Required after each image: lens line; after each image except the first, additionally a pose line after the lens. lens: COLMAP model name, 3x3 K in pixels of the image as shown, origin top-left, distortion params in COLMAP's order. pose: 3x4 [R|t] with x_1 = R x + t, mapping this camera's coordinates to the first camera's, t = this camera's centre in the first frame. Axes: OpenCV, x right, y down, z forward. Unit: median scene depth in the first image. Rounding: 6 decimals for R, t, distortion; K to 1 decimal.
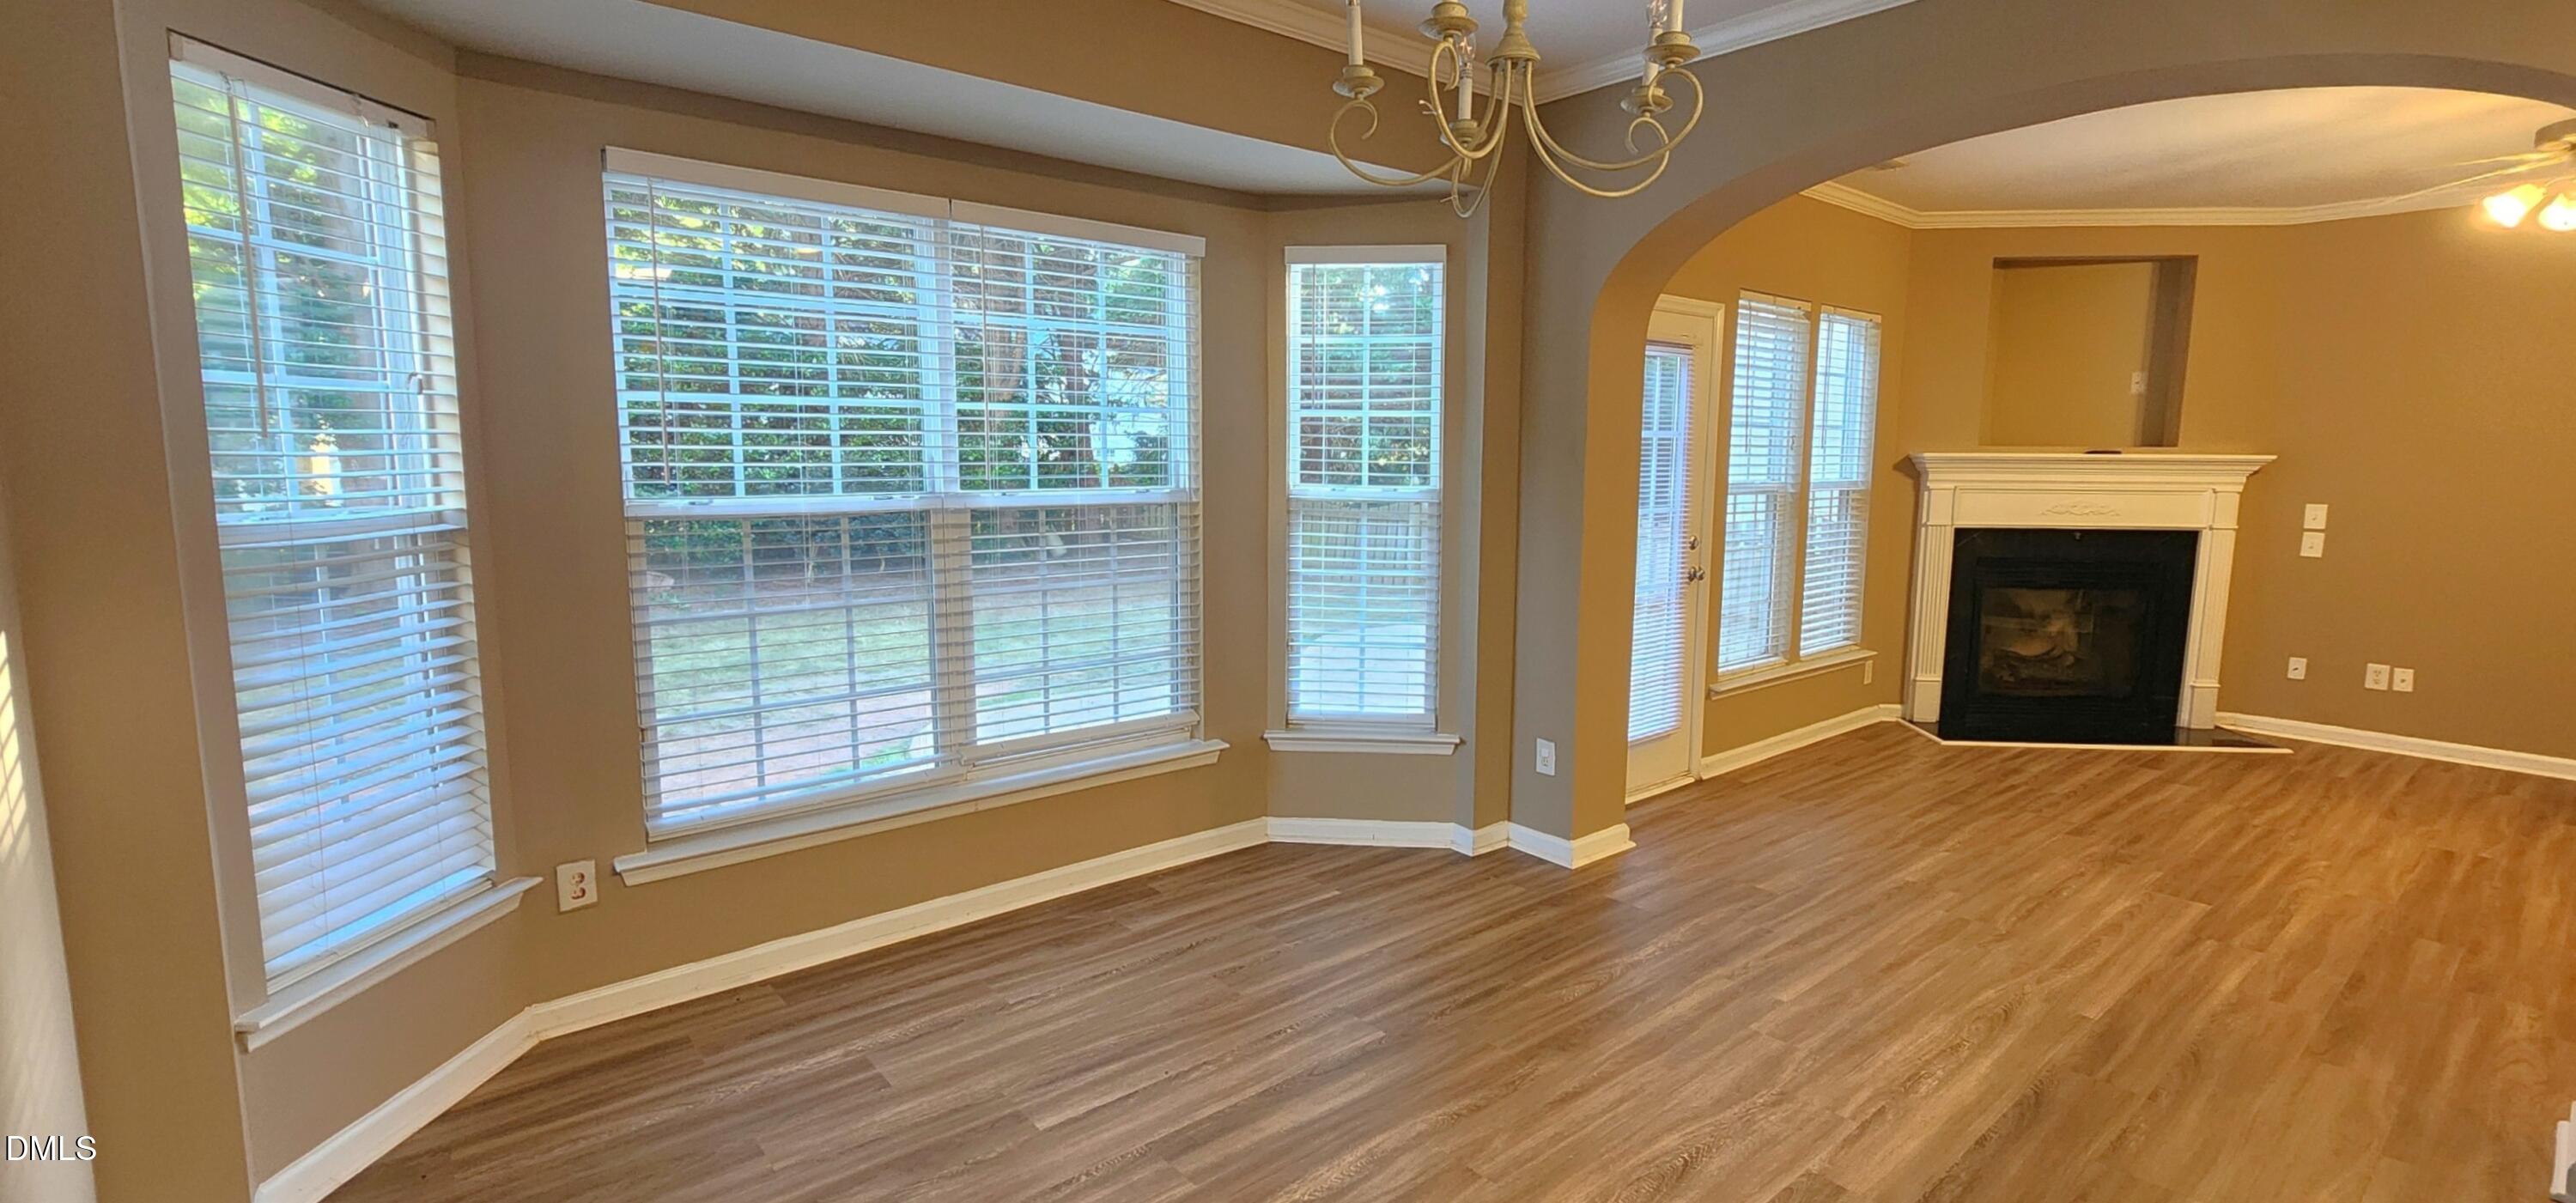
lens RADIAL K [[1133.5, 0, 1293.0], [0, 1133.5, 593.2], [0, 0, 1]] dist [-0.000076, 0.000376]
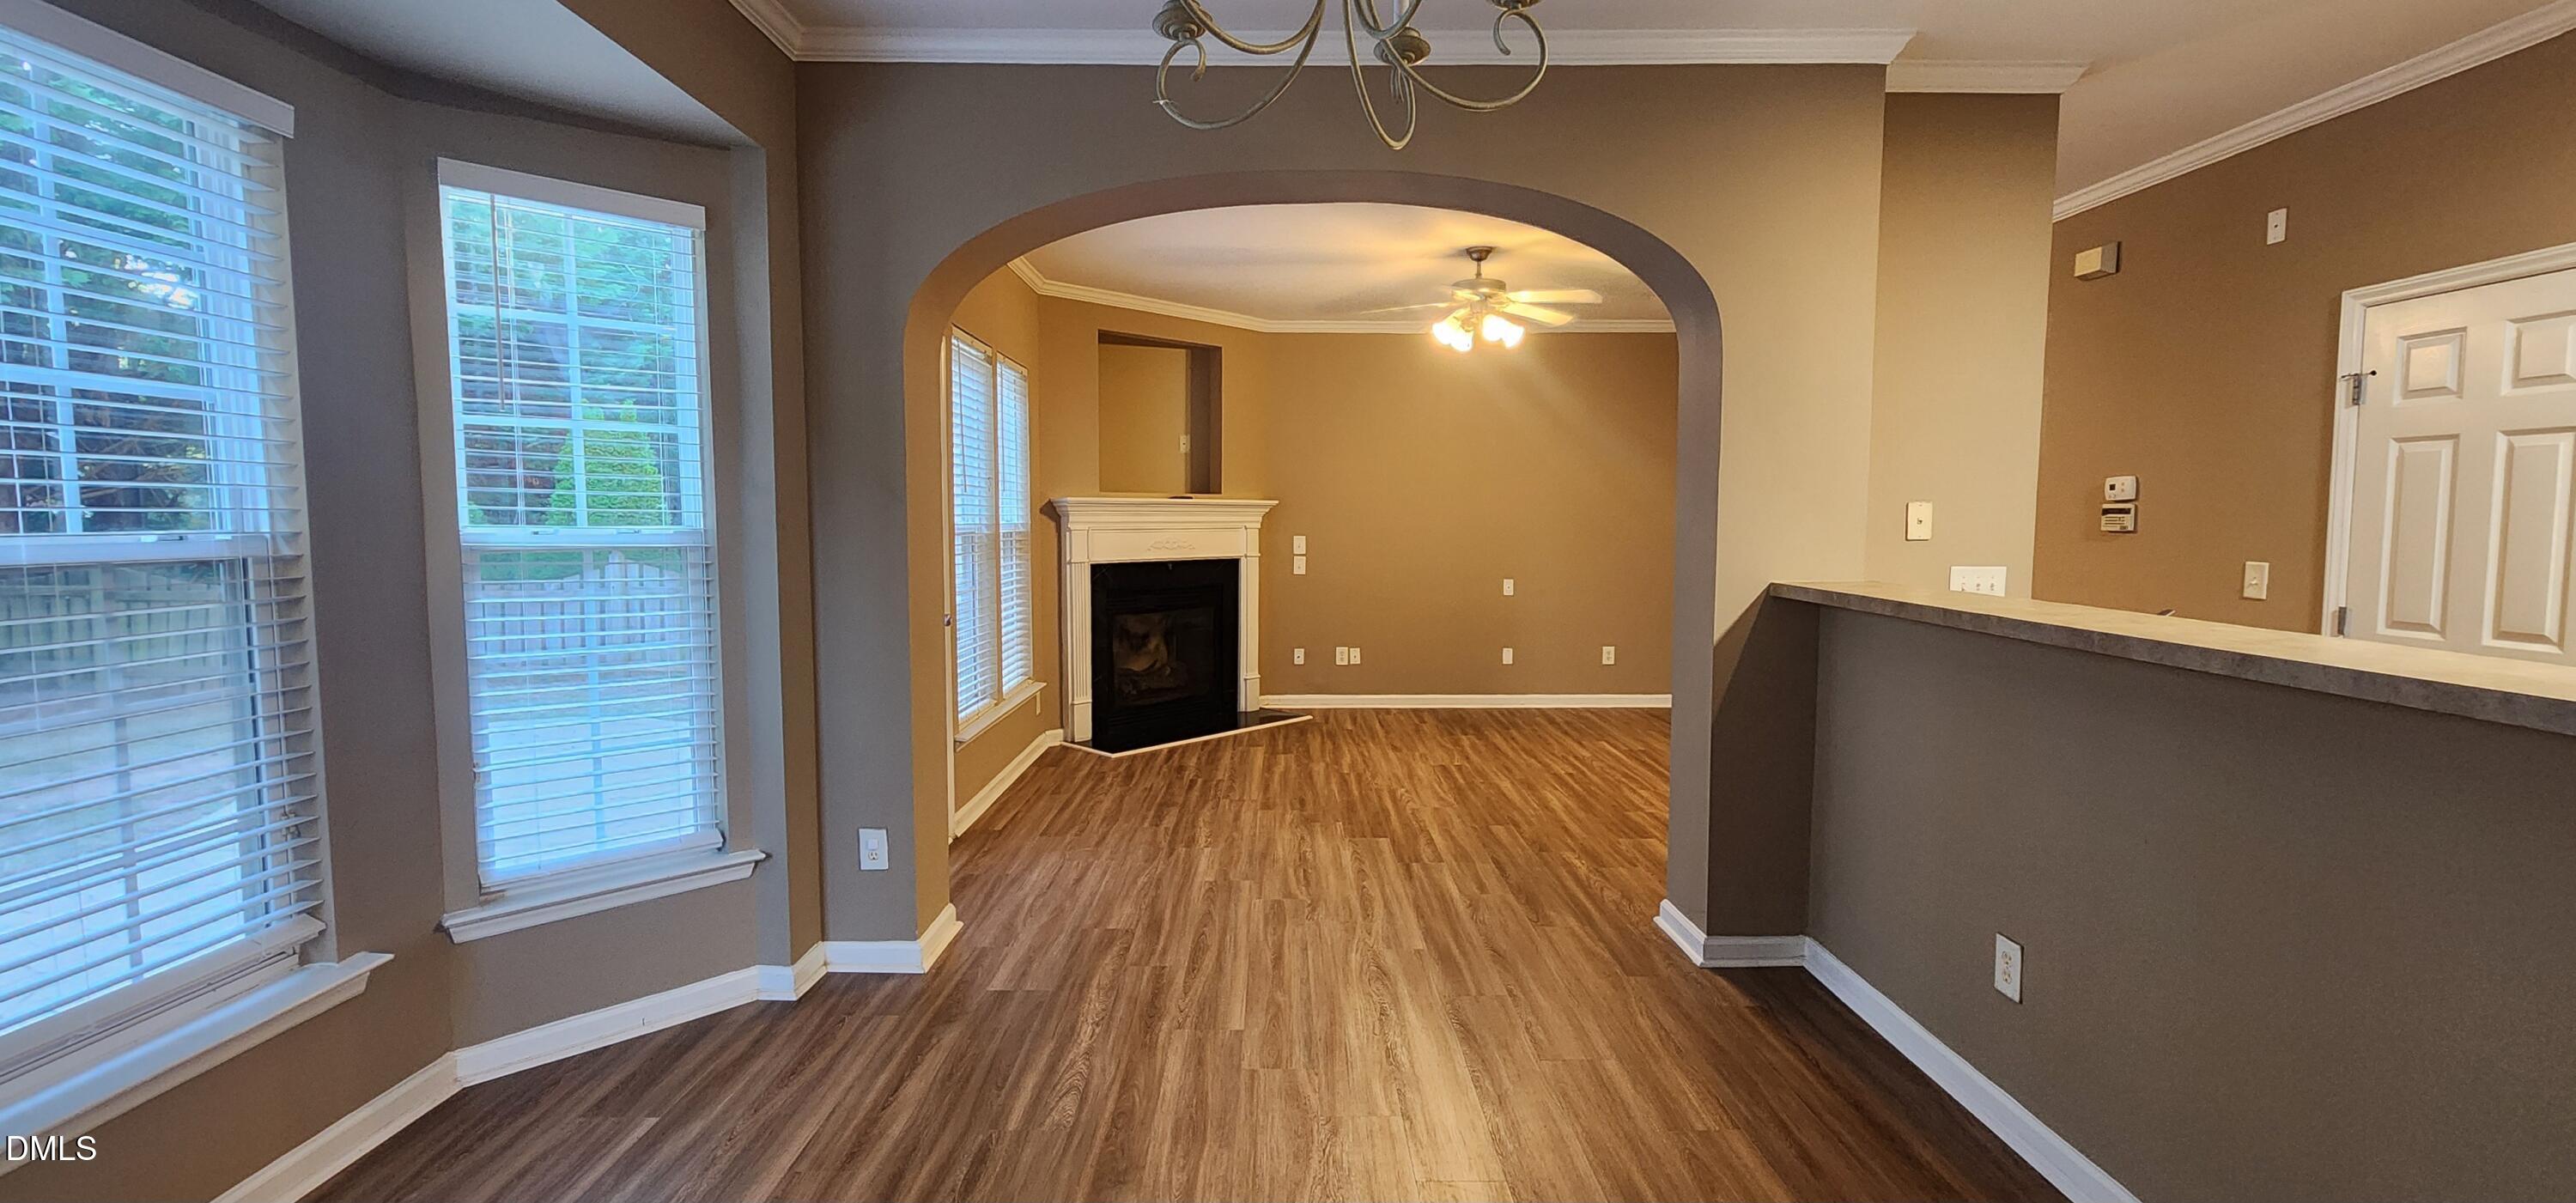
lens RADIAL K [[1088.5, 0, 1286.4], [0, 1088.5, 593.5], [0, 0, 1]] dist [0.000972, 0.000216]
pose [[0.634622, -0.060314, 0.770466, -0.183313], [0.098573, 0.995124, -0.003292, -0.008841], [-0.766511, 0.078036, 0.637473, 0.242976]]
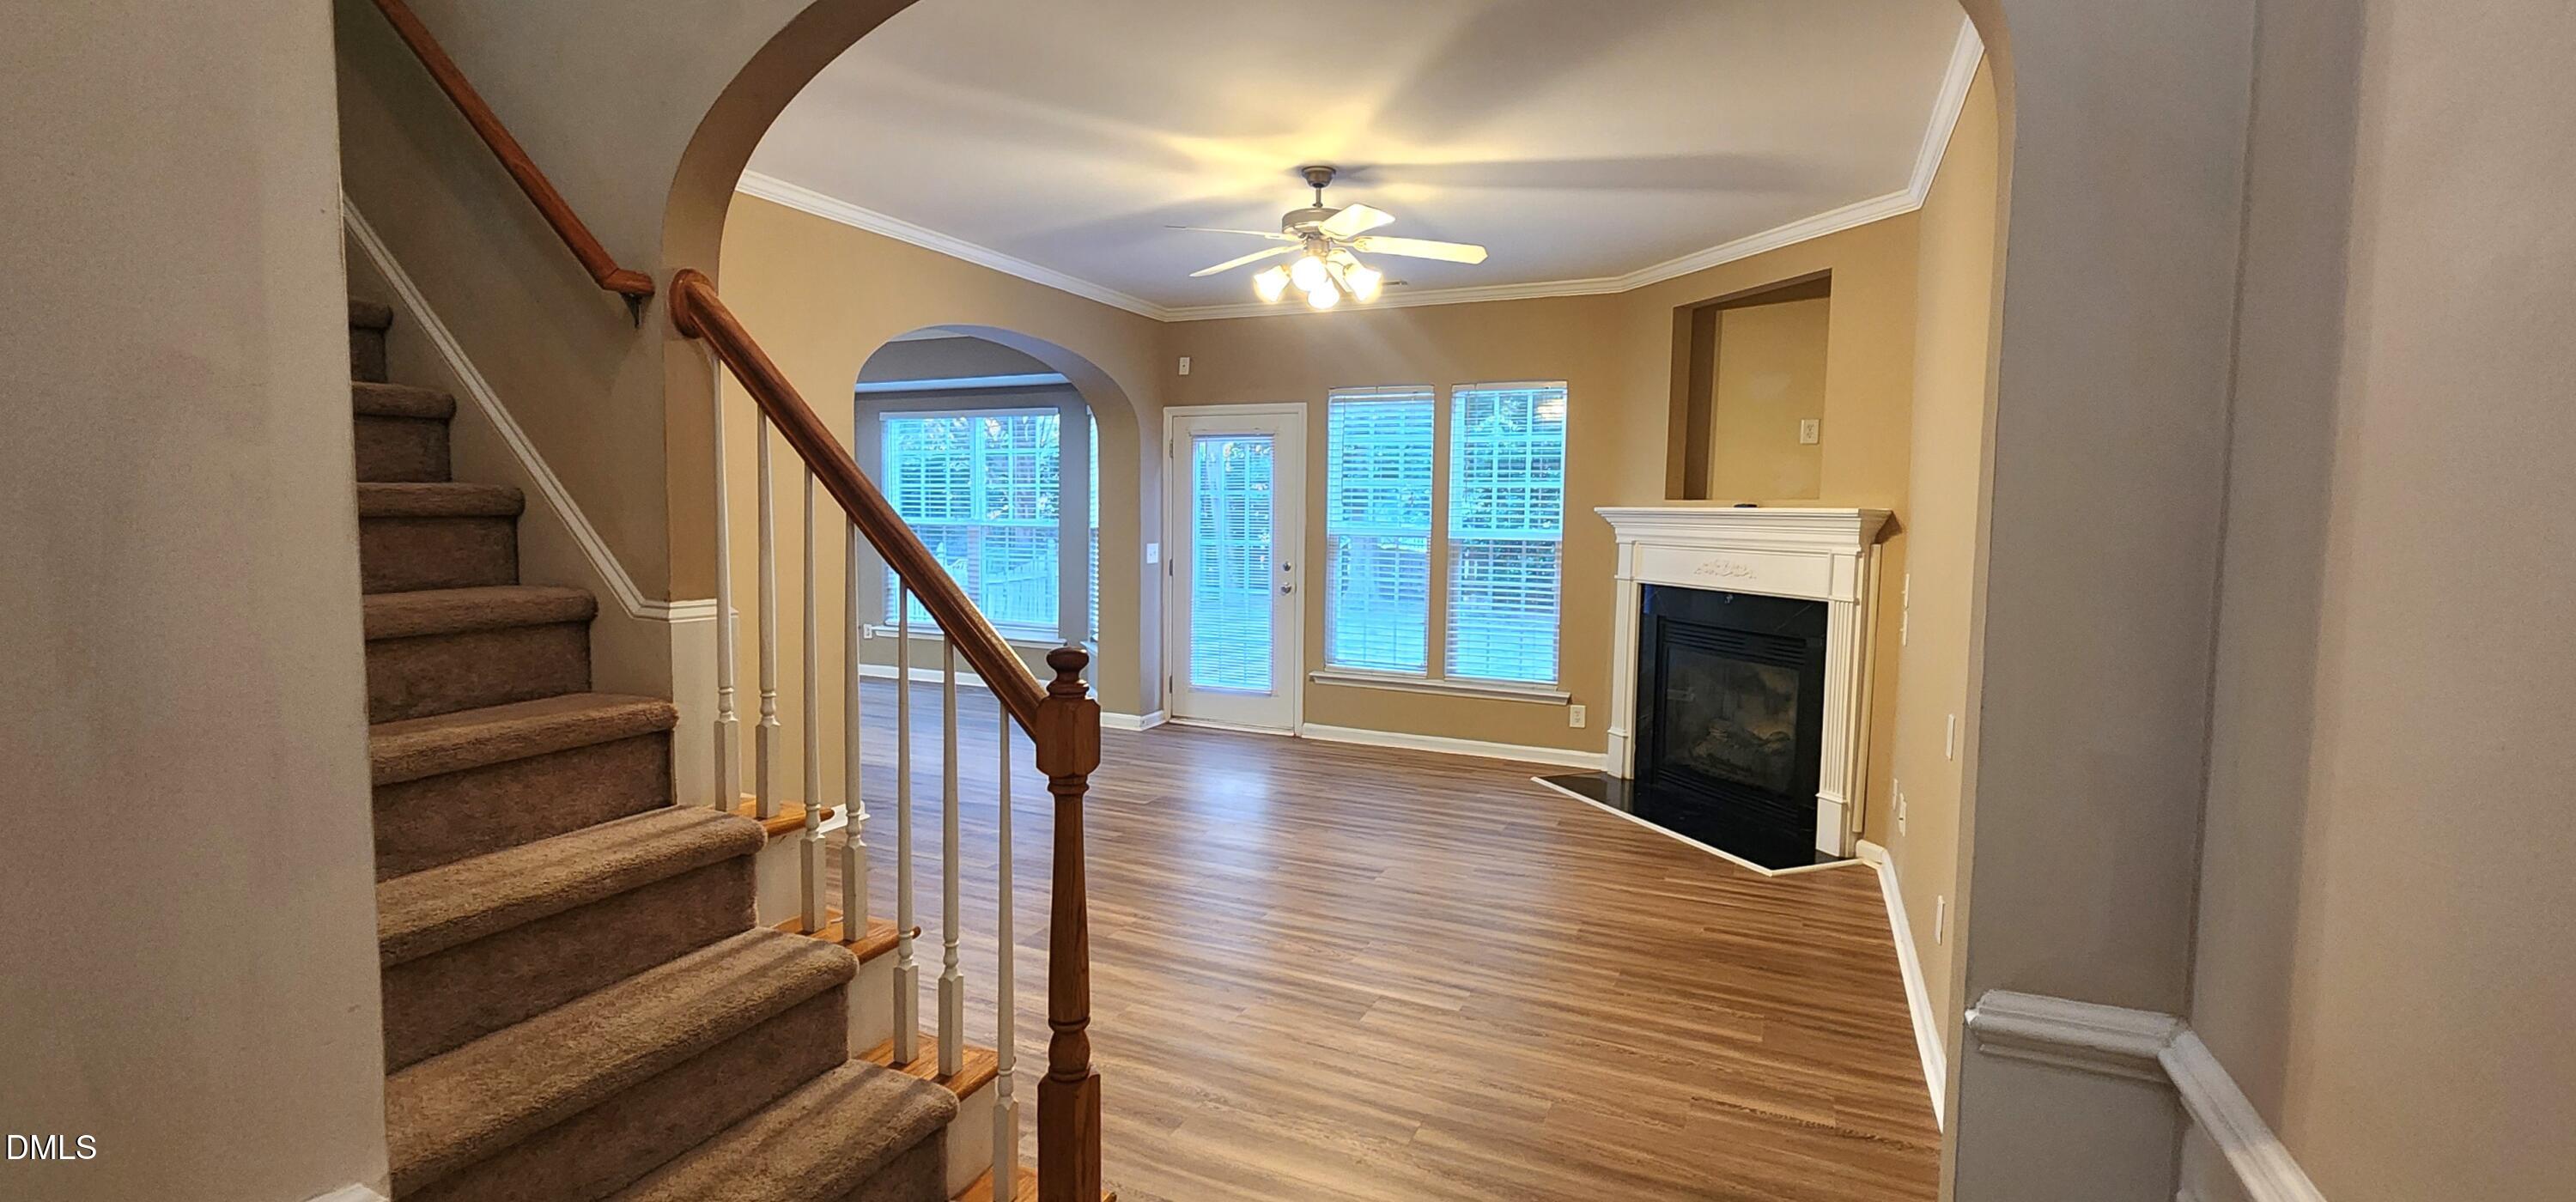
lens RADIAL K [[1113.8, 0, 1288.3], [0, 1113.8, 595.9], [0, 0, 1]] dist [-0.000503, -0.000023]
pose [[0.433665, 0.069082, -0.898422, 1.938327], [-0.123343, 0.992223, 0.016758, -0.036638], [0.892593, 0.103547, 0.438813, 0.445134]]
